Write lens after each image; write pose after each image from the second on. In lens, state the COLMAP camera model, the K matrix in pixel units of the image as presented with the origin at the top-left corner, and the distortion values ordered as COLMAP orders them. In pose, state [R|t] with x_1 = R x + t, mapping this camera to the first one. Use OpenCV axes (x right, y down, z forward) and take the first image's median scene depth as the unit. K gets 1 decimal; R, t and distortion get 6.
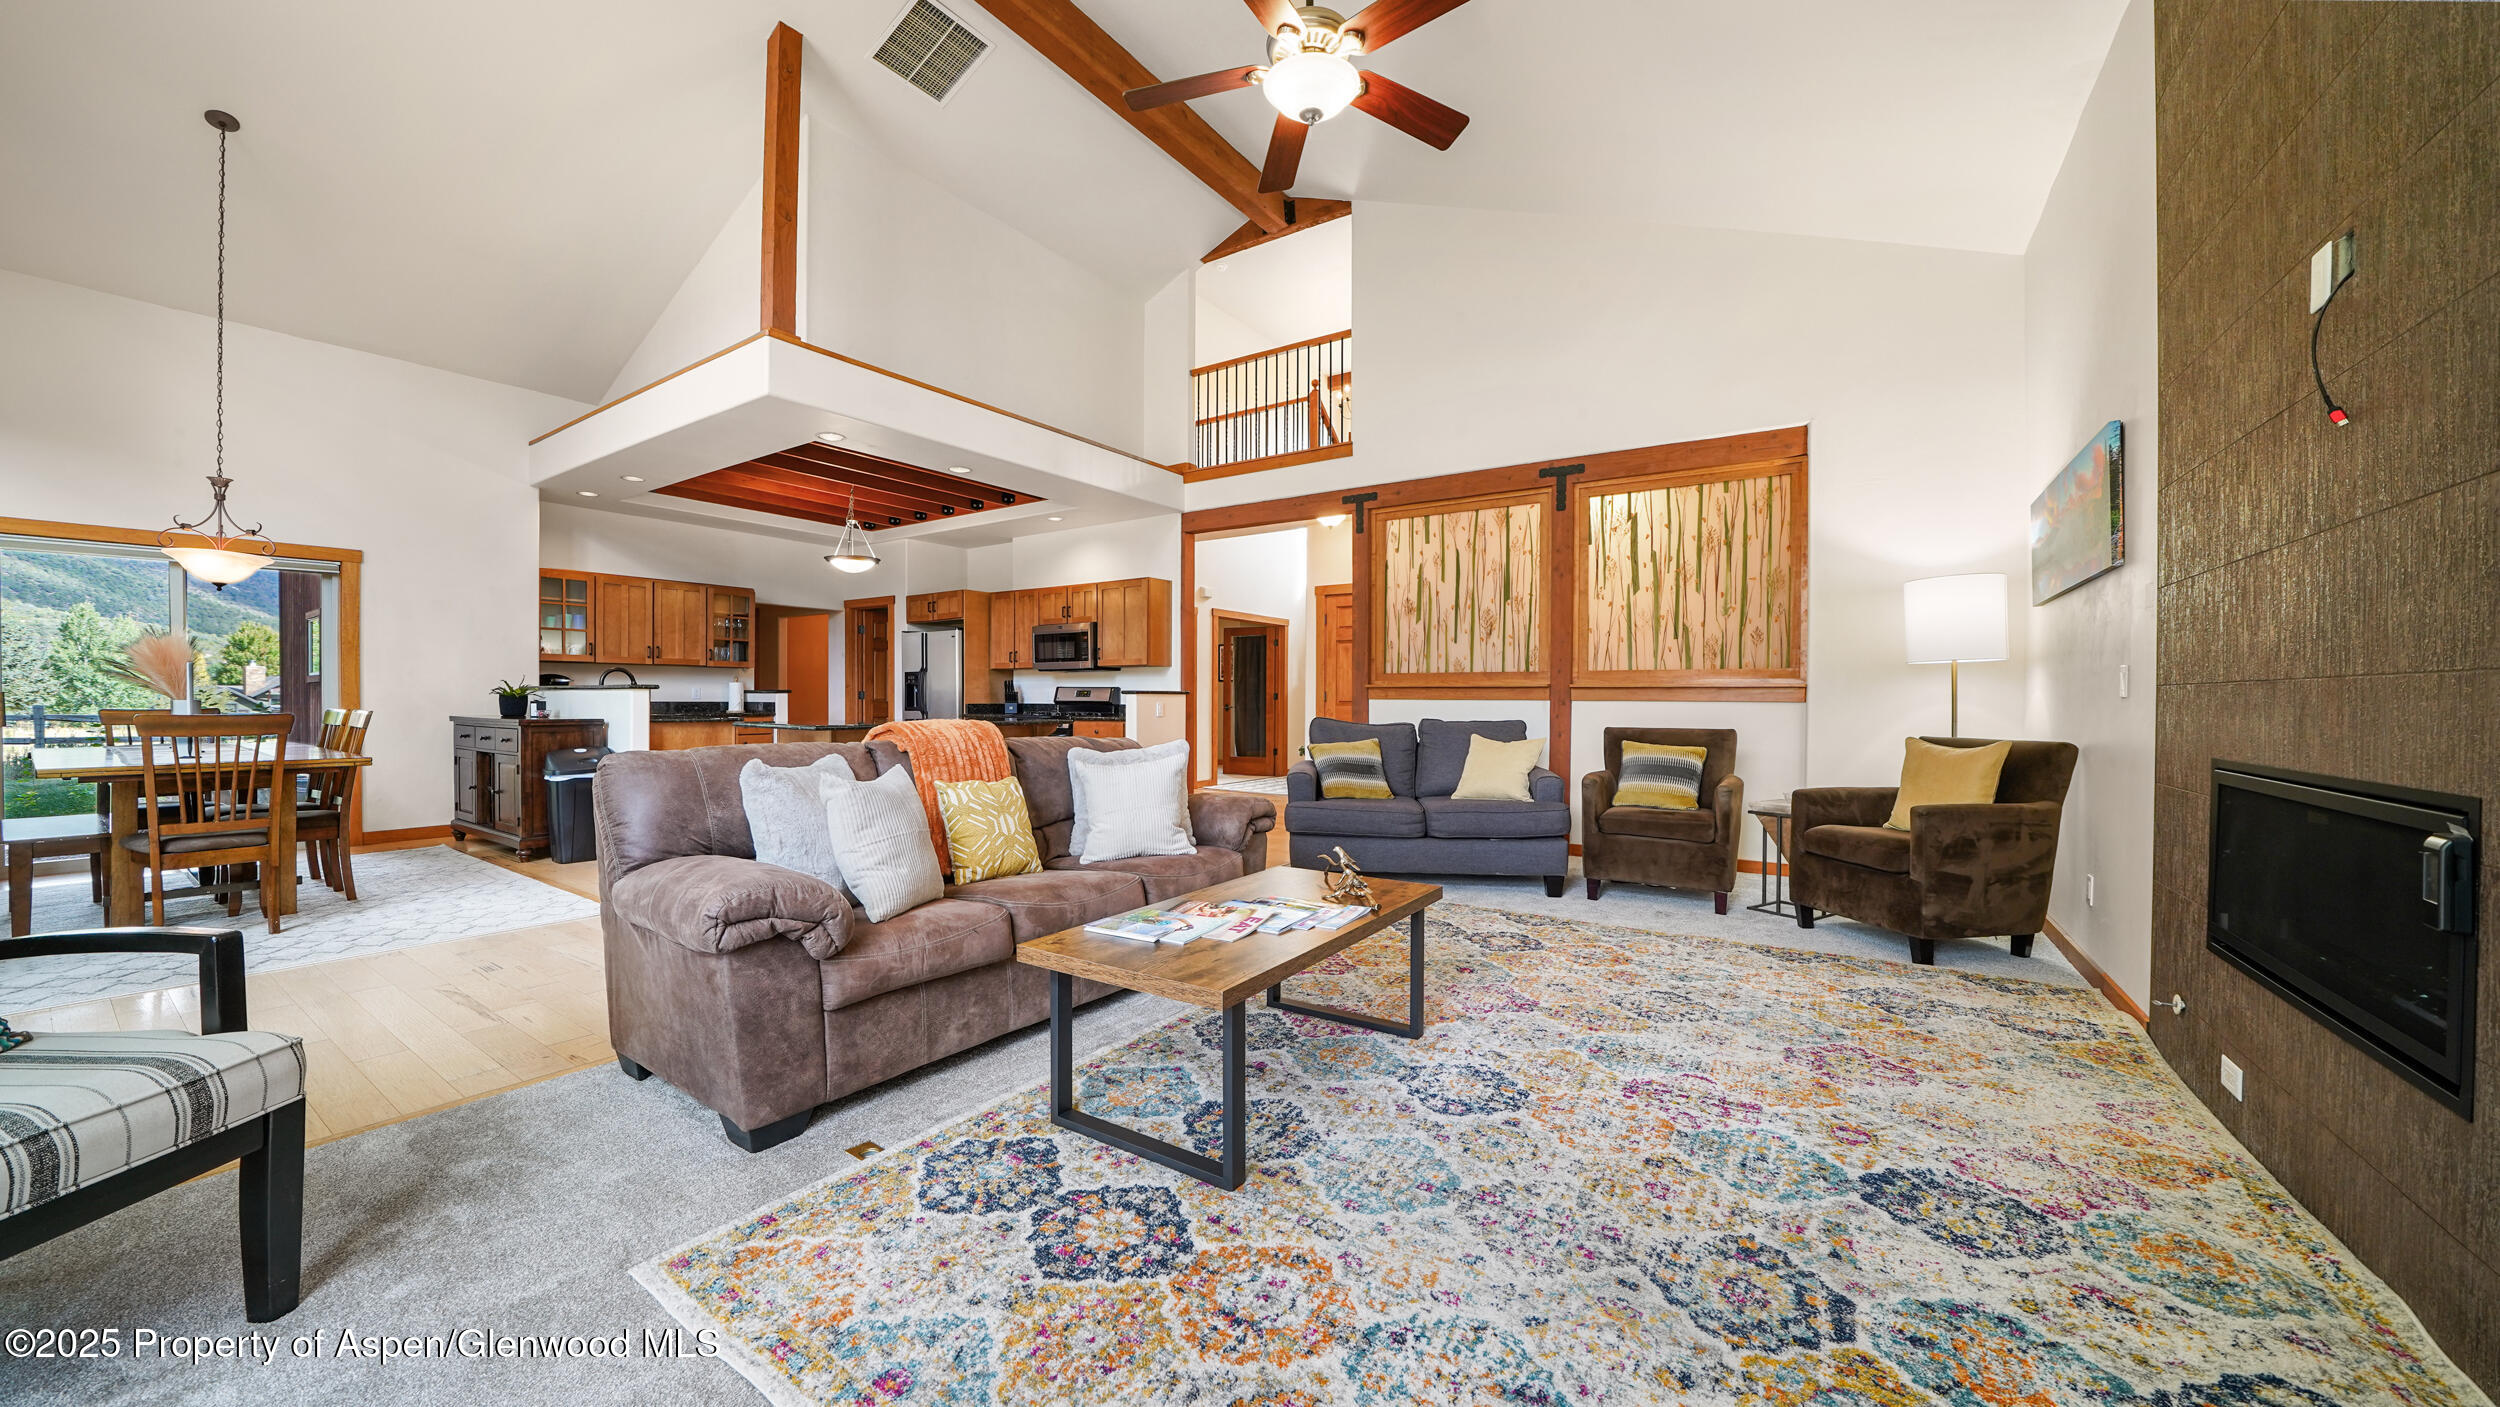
lens RADIAL K [[869.7, 0, 1245.6], [0, 869.7, 706.0], [0, 0, 1]] dist [-0.025549, 0.000405]
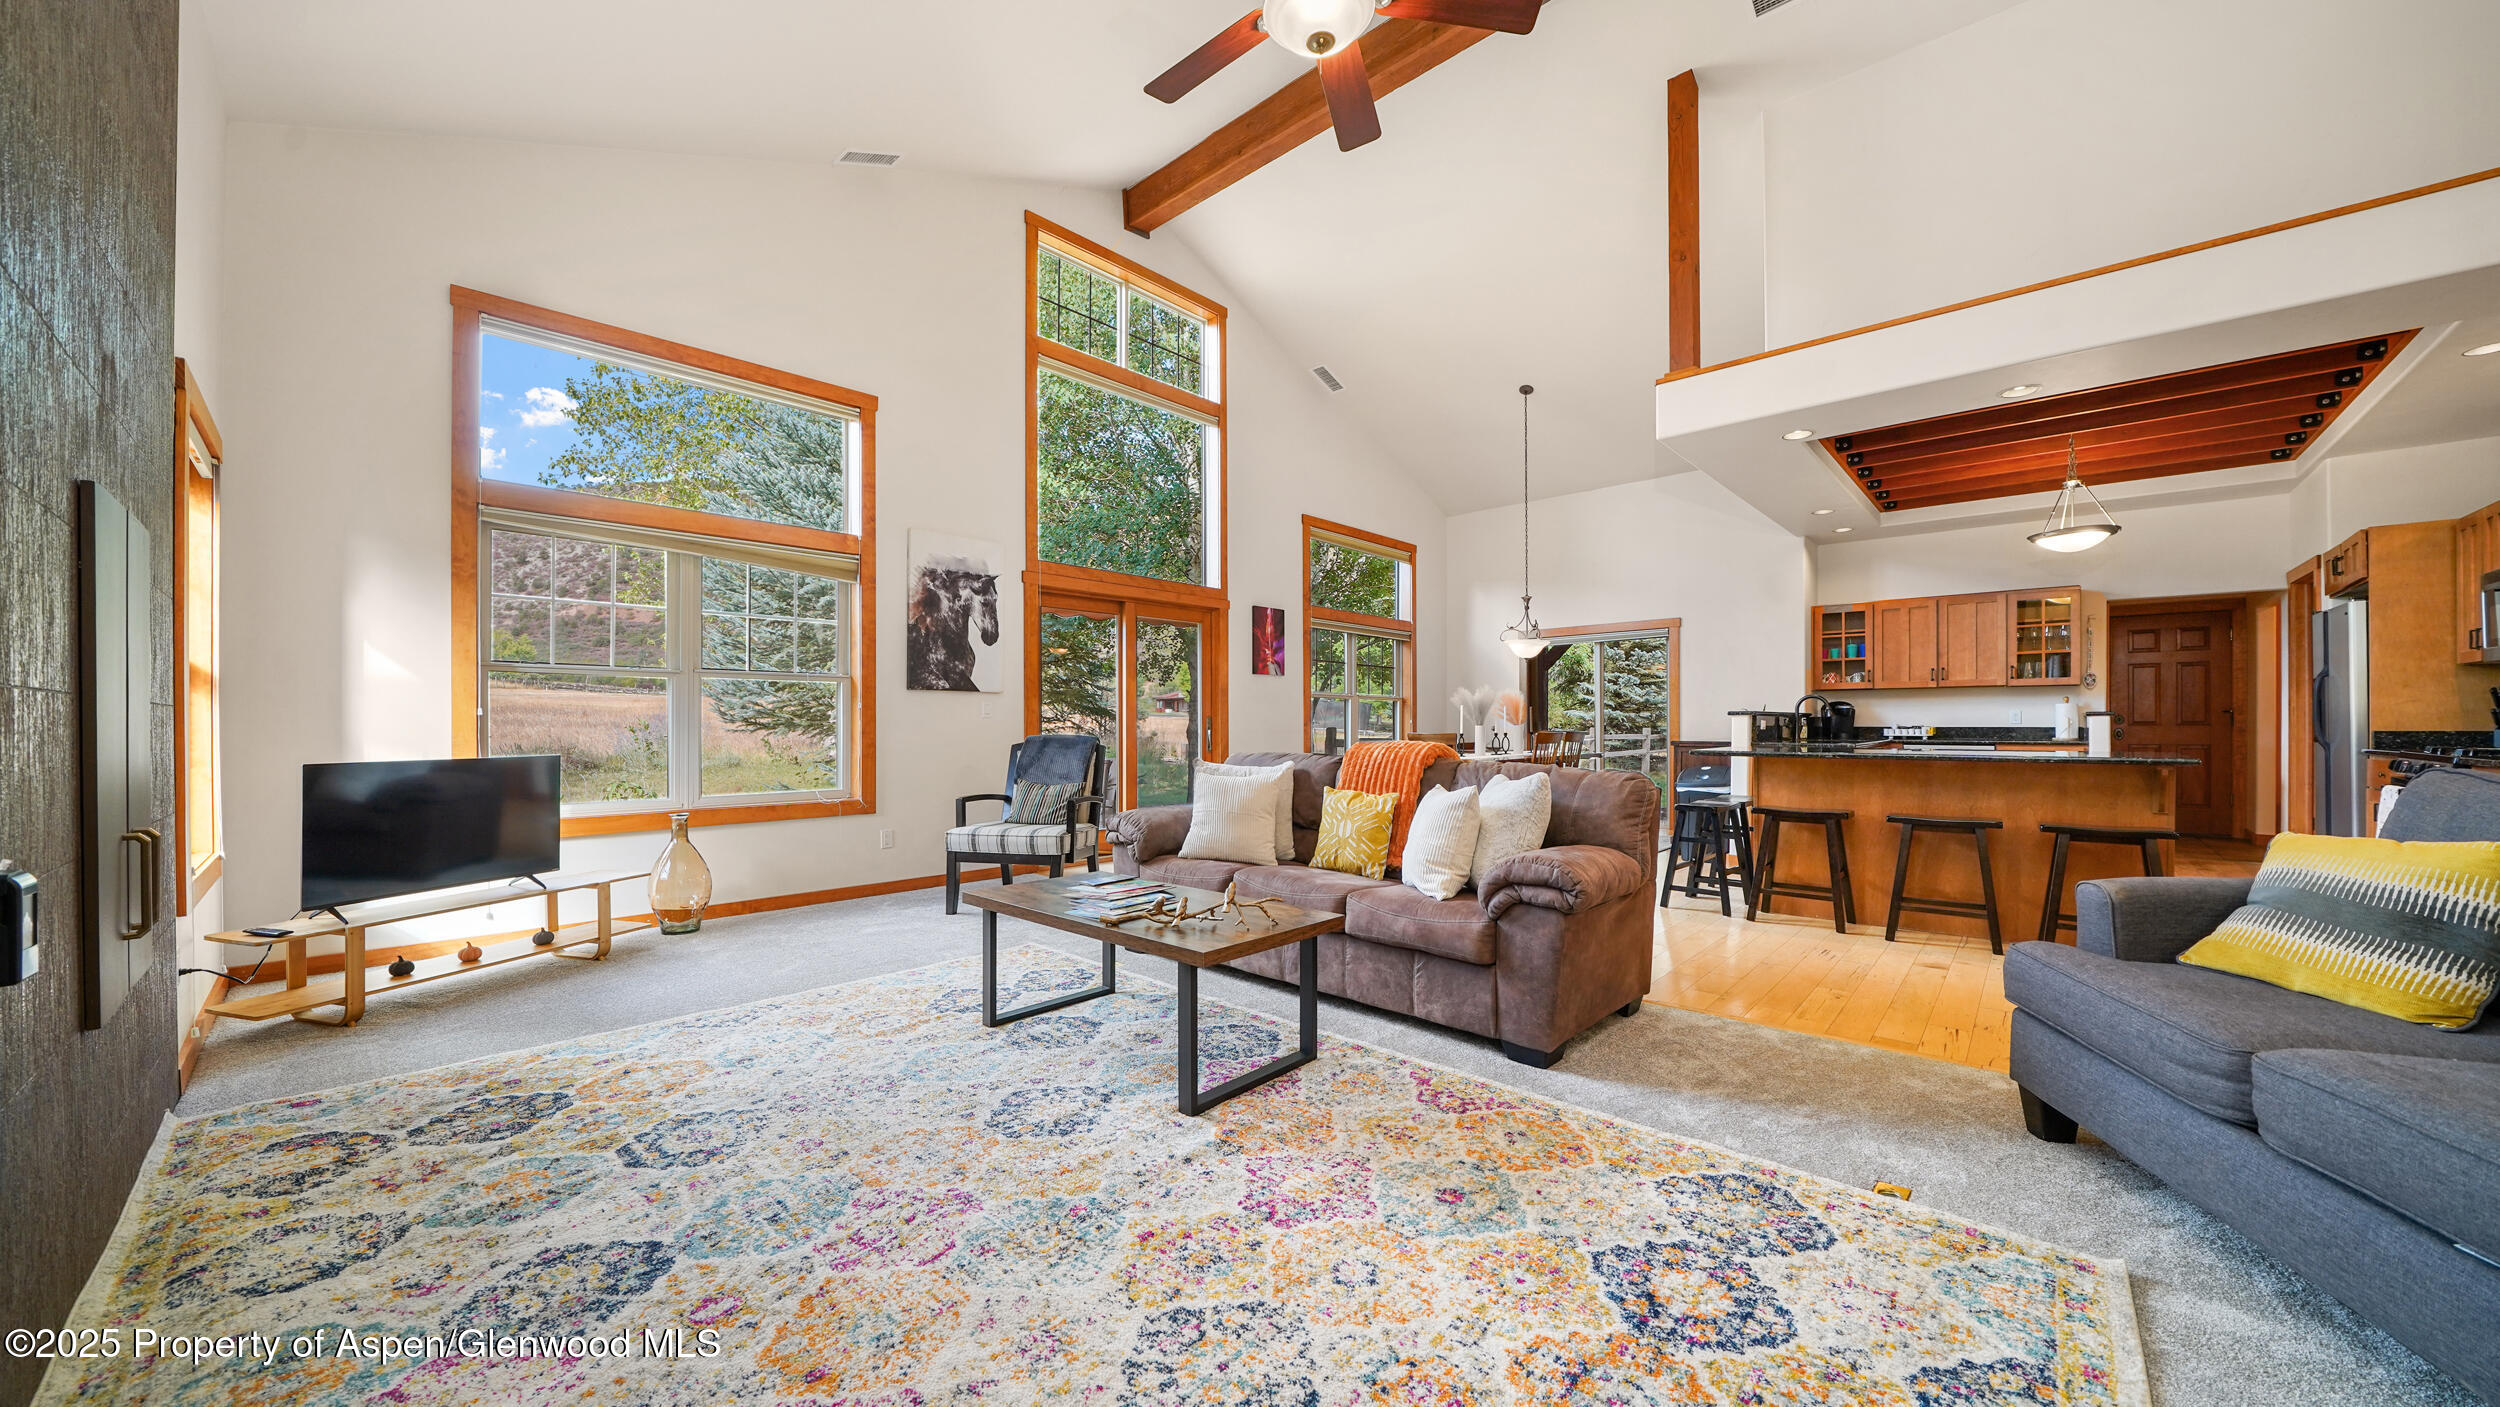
lens RADIAL K [[873.6, 0, 1254.4], [0, 873.6, 719.5], [0, 0, 1]] dist [-0.031217, 0.003765]
pose [[-0.152855, -0.008954, -0.988208, 0.373564], [-0.006485, 0.999947, -0.008057, -0.000905], [0.988227, 0.005177, -0.152905, 0.428007]]
